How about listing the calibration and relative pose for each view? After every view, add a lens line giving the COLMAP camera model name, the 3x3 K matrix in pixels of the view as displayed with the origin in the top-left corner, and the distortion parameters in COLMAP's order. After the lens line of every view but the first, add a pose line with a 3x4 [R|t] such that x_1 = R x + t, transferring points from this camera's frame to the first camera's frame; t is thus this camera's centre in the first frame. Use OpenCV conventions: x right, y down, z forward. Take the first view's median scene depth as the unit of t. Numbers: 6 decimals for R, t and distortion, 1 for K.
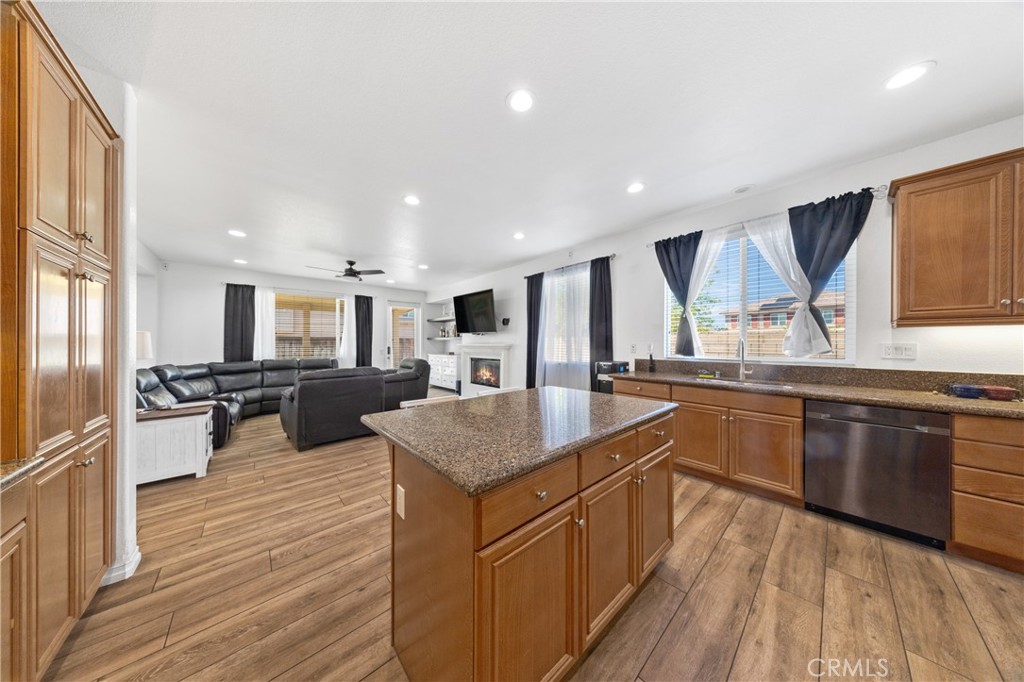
lens RADIAL K [[290.0, 0, 518.2], [0, 290.0, 338.7], [0, 0, 1]] dist [-0.013578, -0.000164]
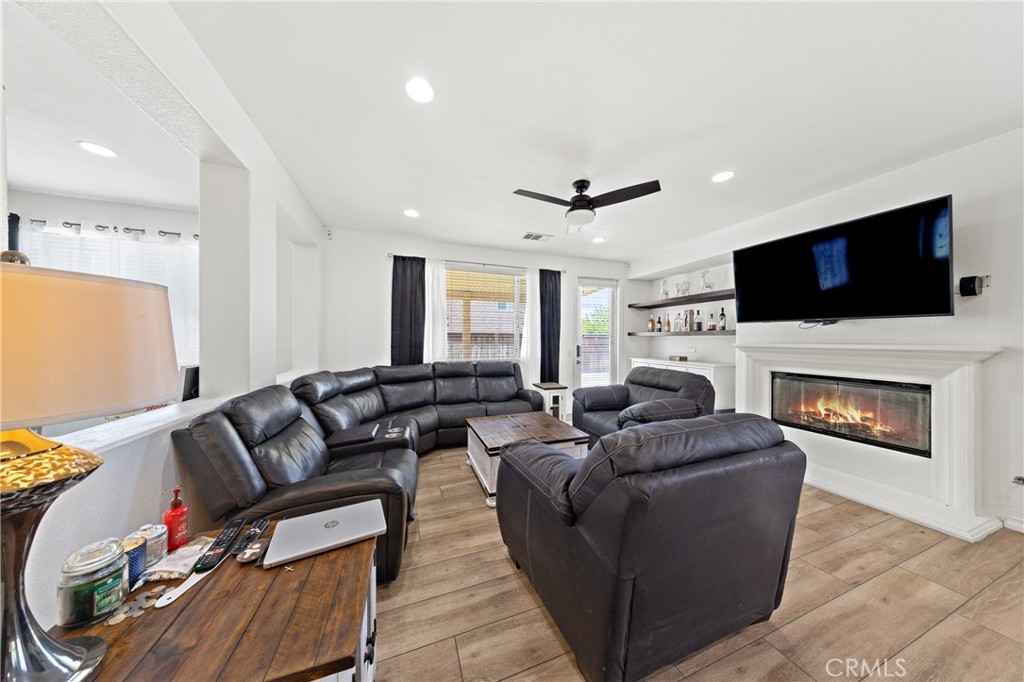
lens RADIAL K [[290.0, 0, 509.6], [0, 290.0, 340.8], [0, 0, 1]] dist [-0.013578, -0.000164]
pose [[0.920384, 0.010681, -0.390869, -0.456799], [-0.005078, 0.999869, 0.015365, 0.009151], [0.390982, -0.012157, 0.920318, 0.433100]]
